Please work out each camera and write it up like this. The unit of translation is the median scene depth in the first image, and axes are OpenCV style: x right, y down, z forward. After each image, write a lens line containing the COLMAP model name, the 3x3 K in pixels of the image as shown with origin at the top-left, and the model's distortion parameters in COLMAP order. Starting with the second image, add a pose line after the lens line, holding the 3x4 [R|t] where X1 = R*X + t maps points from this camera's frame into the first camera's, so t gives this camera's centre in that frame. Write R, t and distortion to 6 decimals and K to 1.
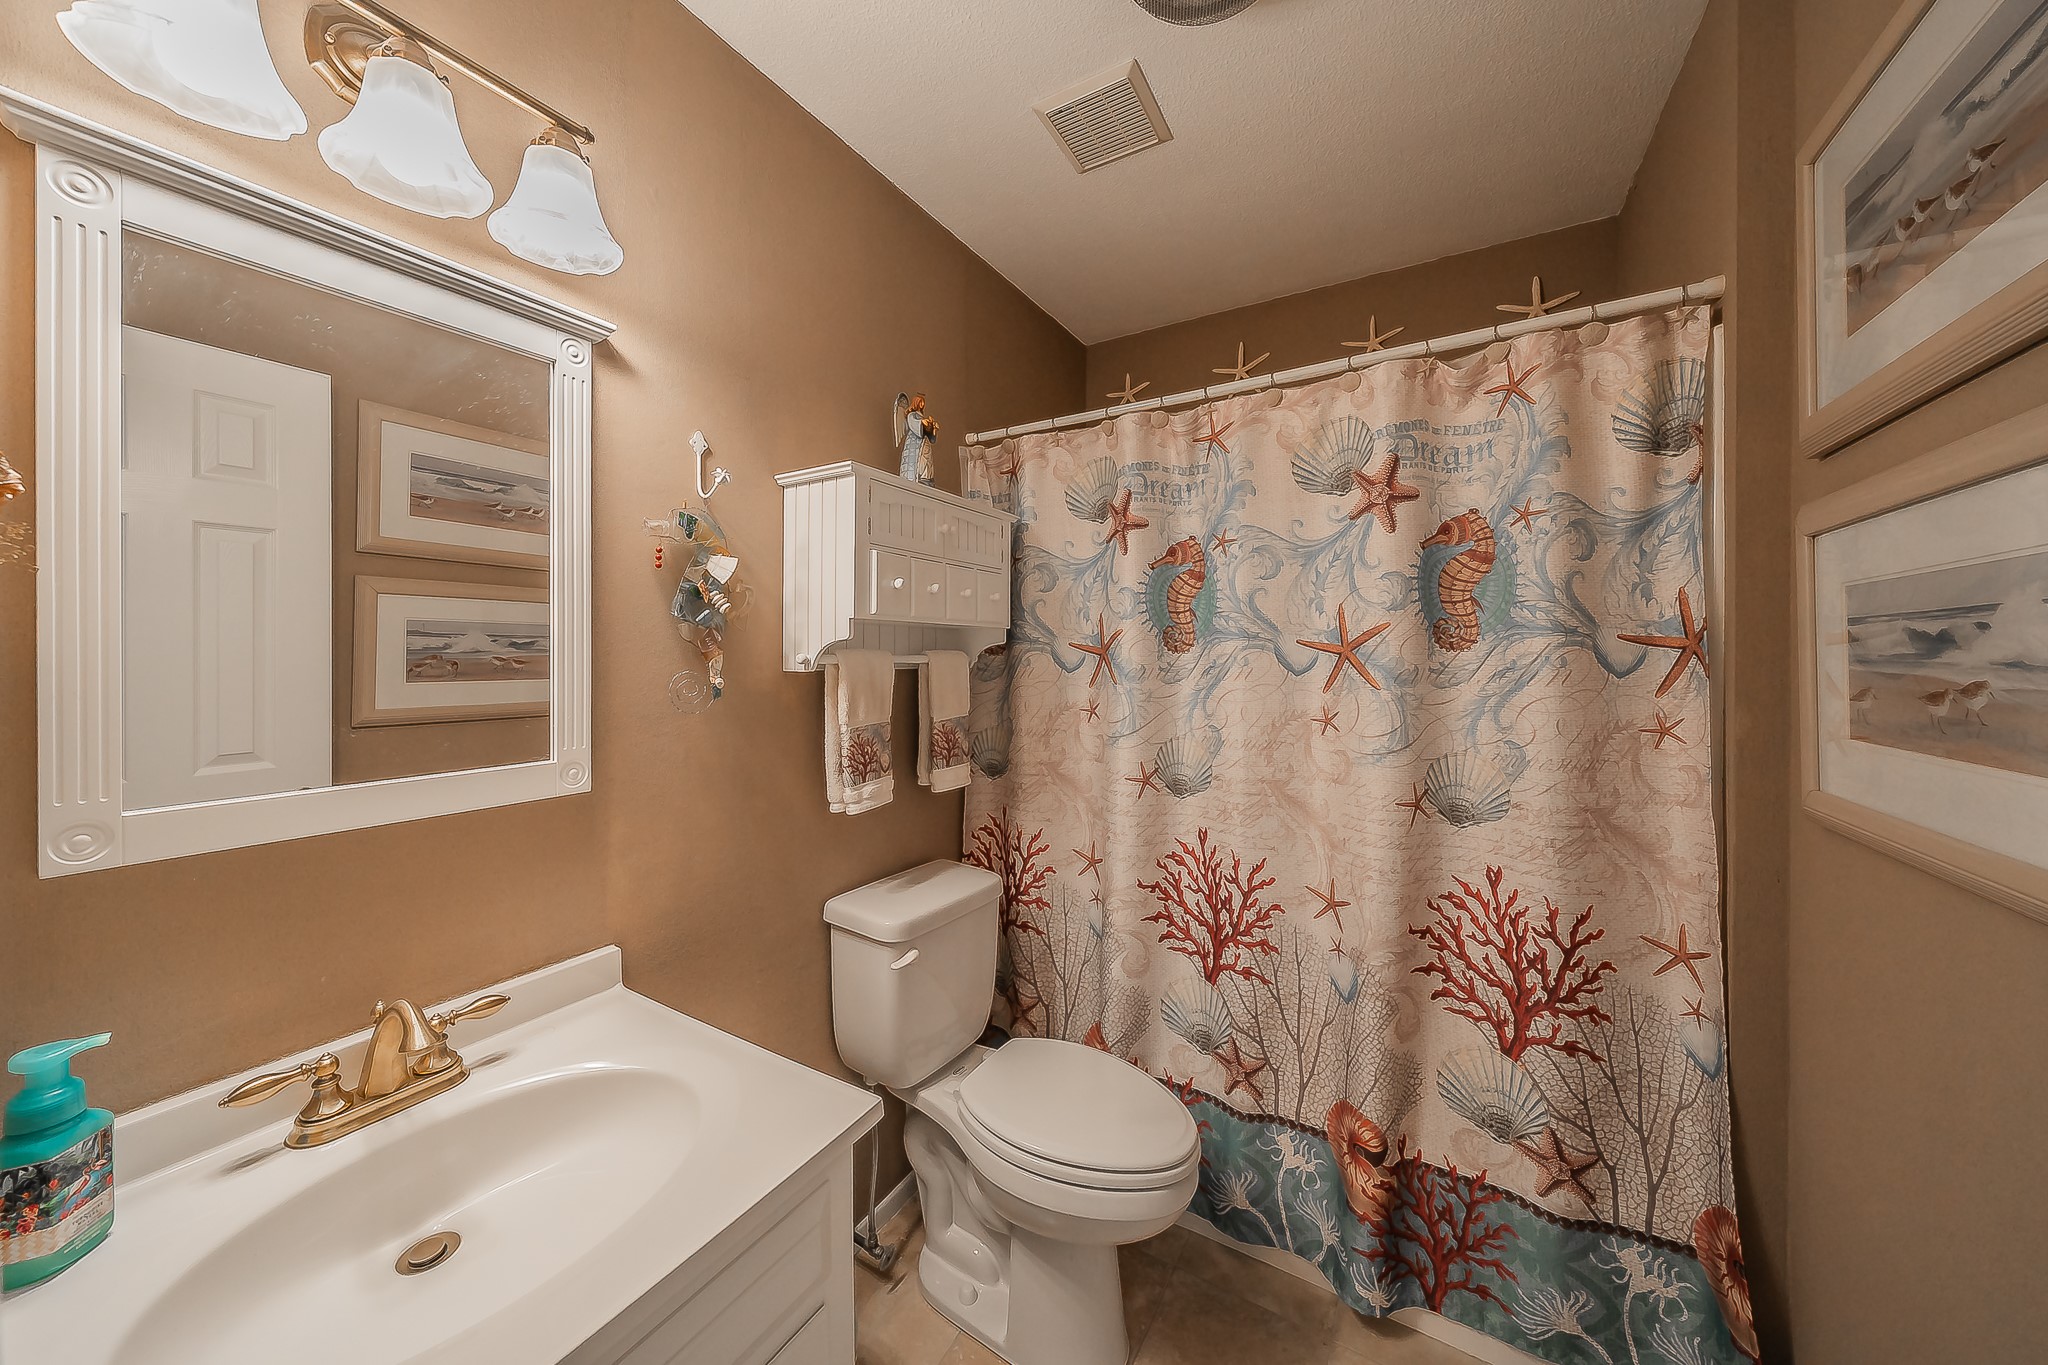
lens RADIAL K [[694.1, 0, 1009.9], [0, 694.1, 675.7], [0, 0, 1]] dist [-0.001829, 0.000063]
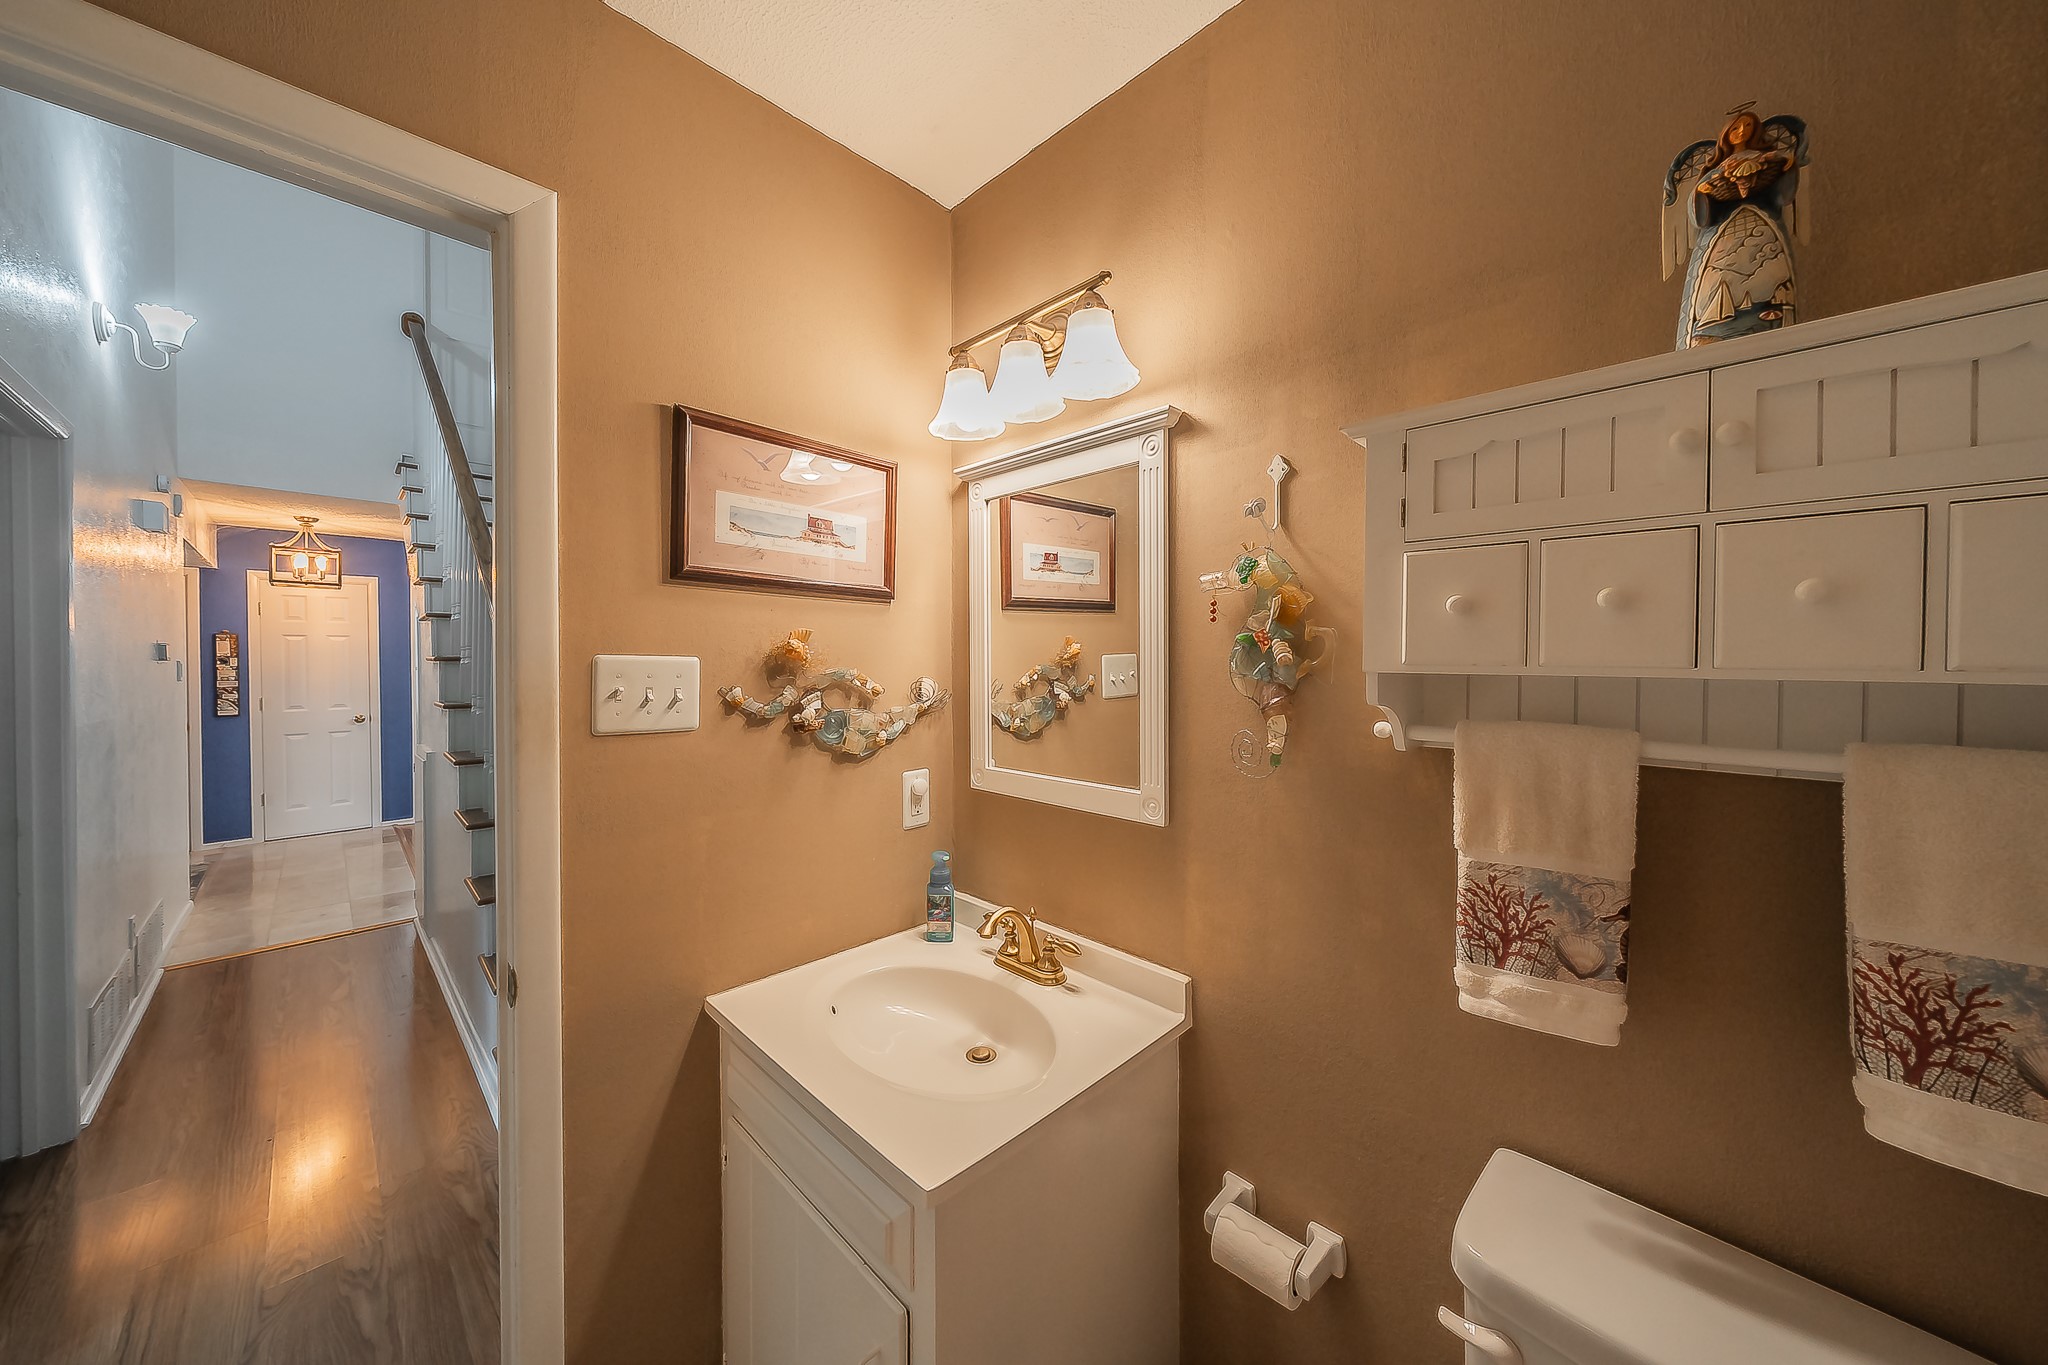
lens RADIAL K [[694.1, 0, 1009.9], [0, 694.1, 675.7], [0, 0, 1]] dist [-0.001829, 0.000063]
pose [[-0.224509, 0.032198, -0.973940, 0.517160], [-0.027609, 0.998843, 0.039386, -0.111245], [0.974081, 0.035732, -0.223361, 0.950084]]
